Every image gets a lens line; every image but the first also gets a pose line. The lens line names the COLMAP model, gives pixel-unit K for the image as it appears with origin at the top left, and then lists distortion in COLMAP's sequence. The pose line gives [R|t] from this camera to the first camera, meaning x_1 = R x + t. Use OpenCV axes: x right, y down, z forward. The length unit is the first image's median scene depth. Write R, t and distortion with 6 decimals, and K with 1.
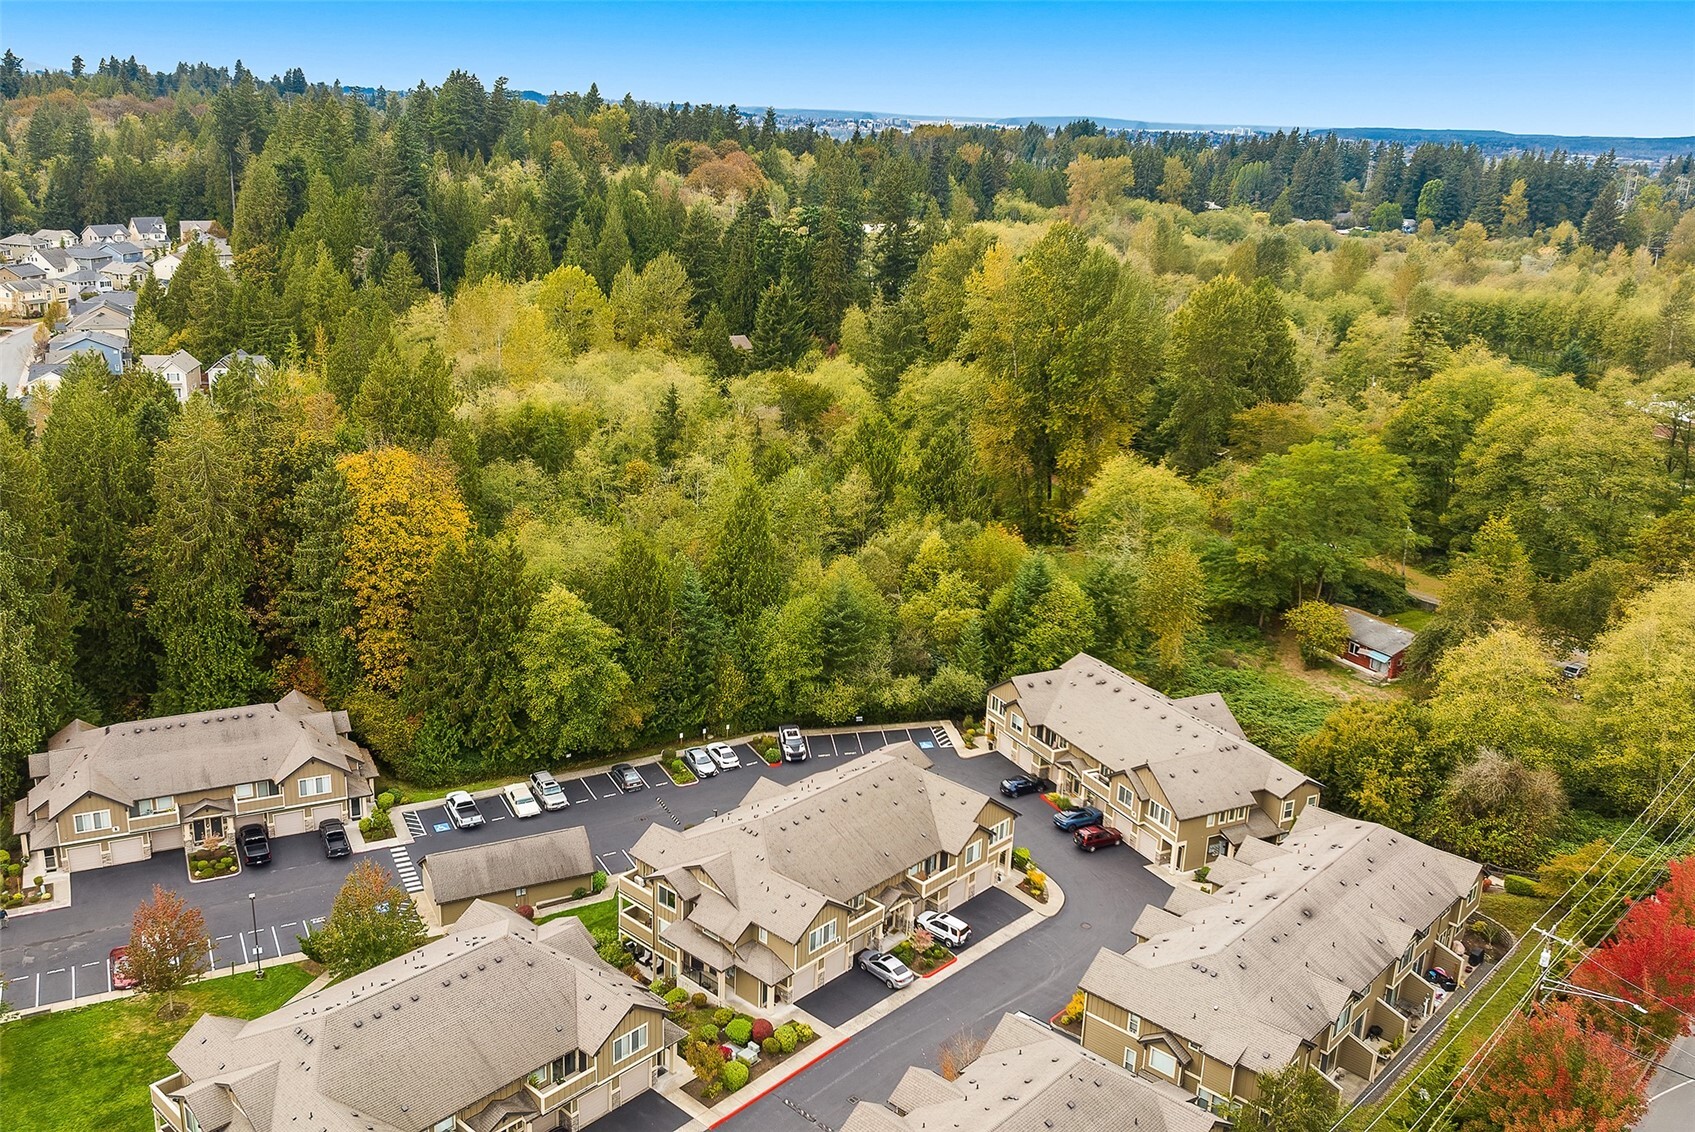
lens RADIAL K [[1450.2, 0, 798.9], [0, 1450.2, 582.9], [0, 0, 1]] dist [0.001678, -0.001682]
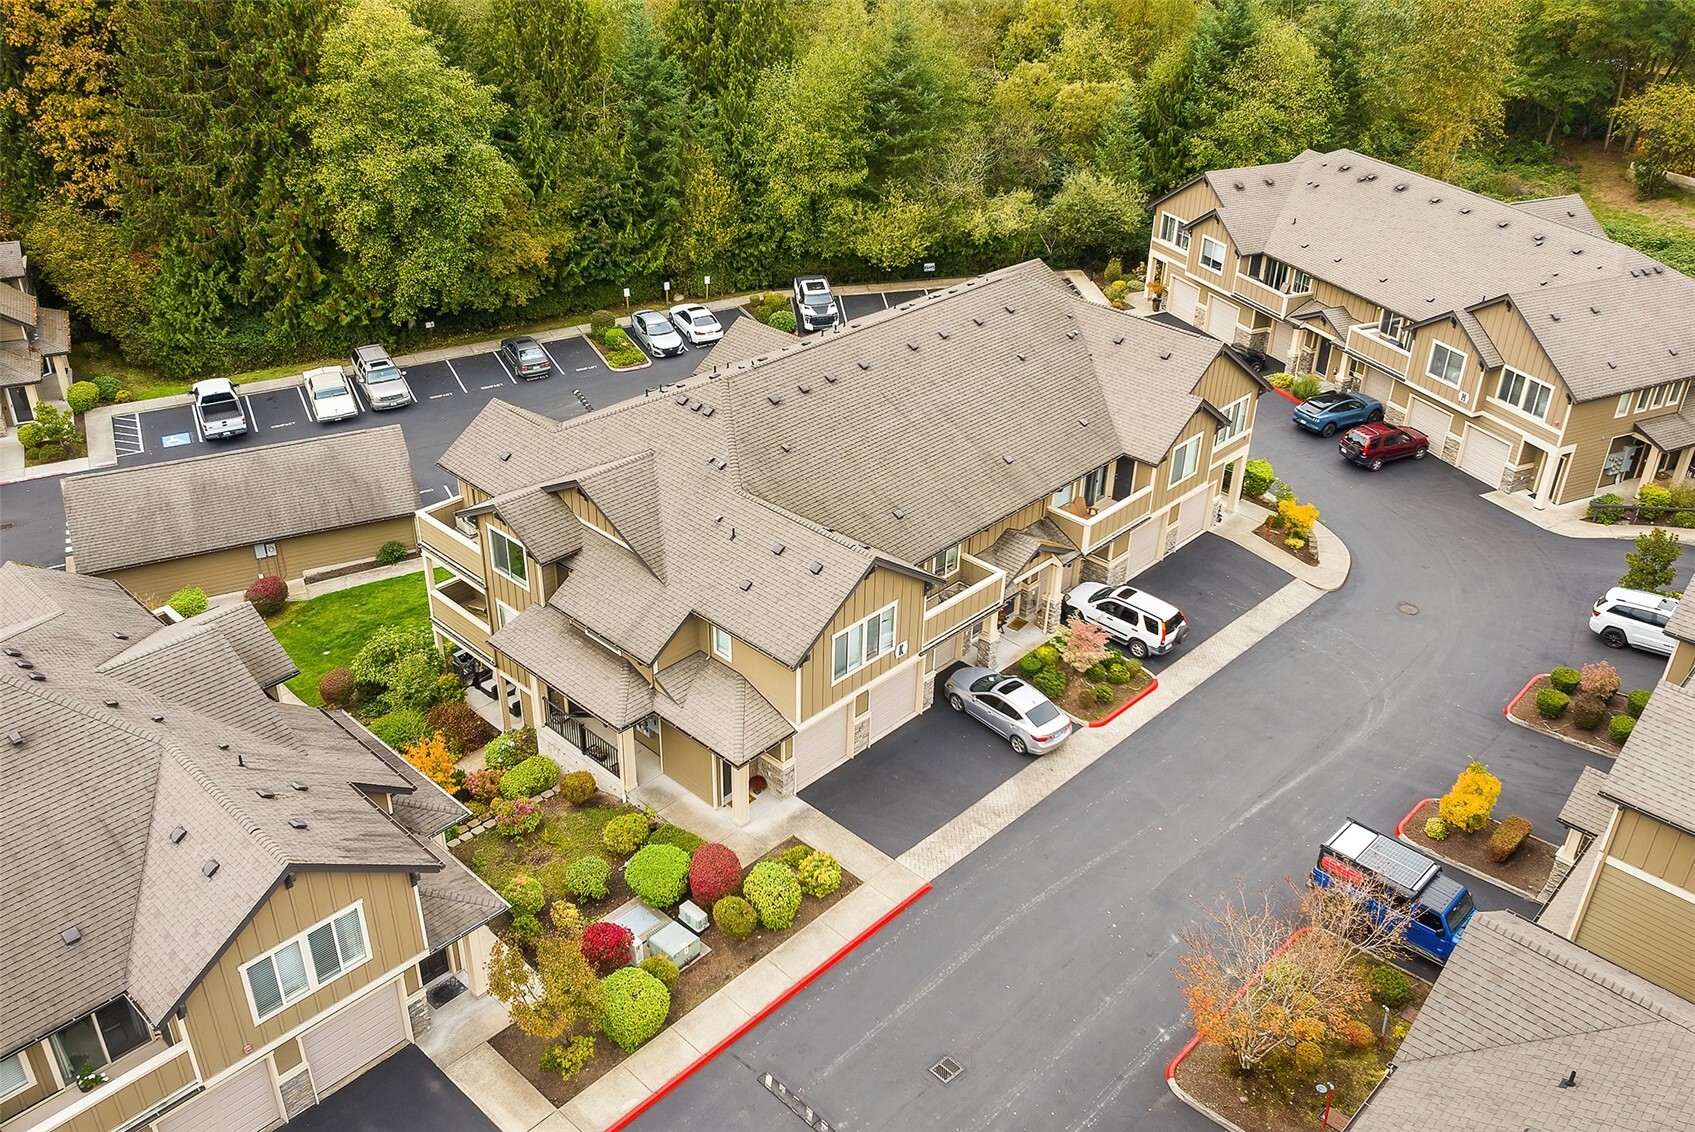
lens RADIAL K [[1450.2, 0, 798.9], [0, 1450.2, 582.9], [0, 0, 1]] dist [0.001678, -0.001682]
pose [[0.999354, -0.007582, -0.035128, 0.009189], [0.015189, 0.975005, 0.221664, 0.100559], [0.032569, -0.222054, 0.974490, 0.447865]]
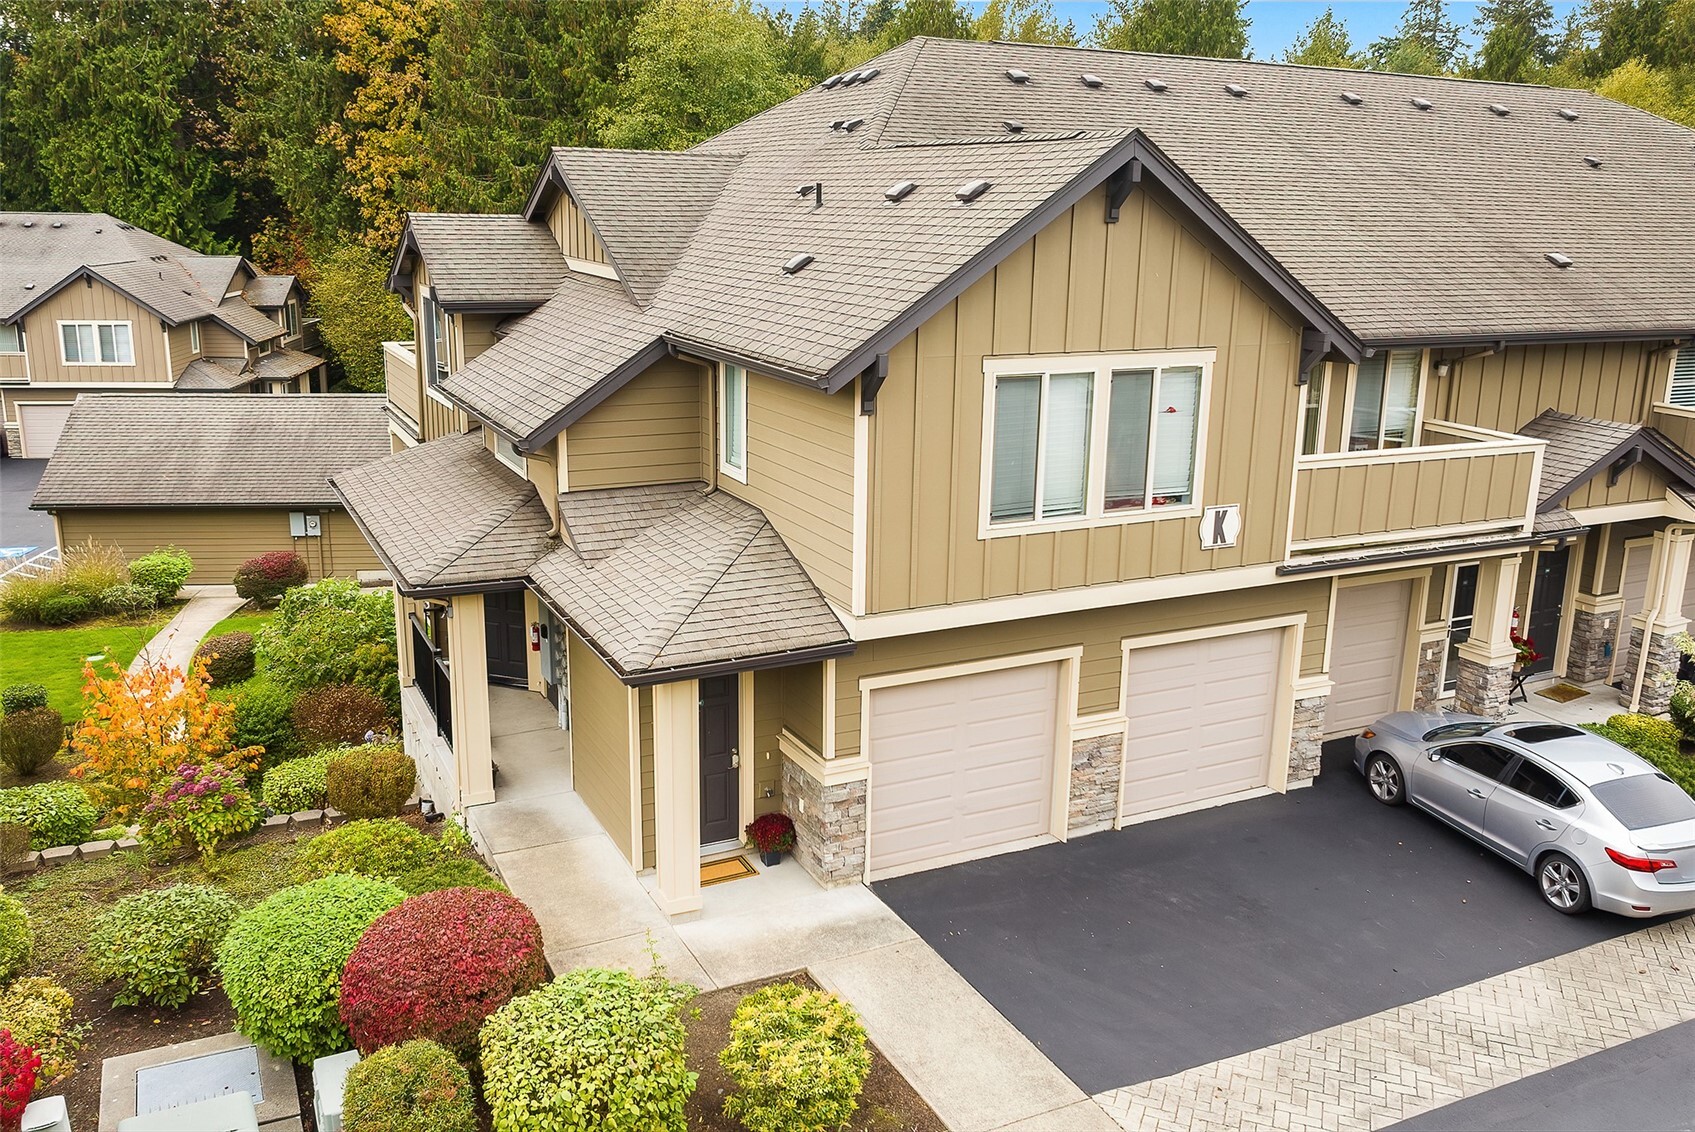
lens RADIAL K [[1420.0, 0, 847.5], [0, 1420.0, 566.0], [0, 0, 1]] dist [-0.002555, -0.003506]
pose [[0.937580, 0.073043, -0.340013, 0.031689], [-0.098698, 0.993381, -0.058756, 0.201134], [0.333470, 0.088647, 0.938584, 0.646571]]
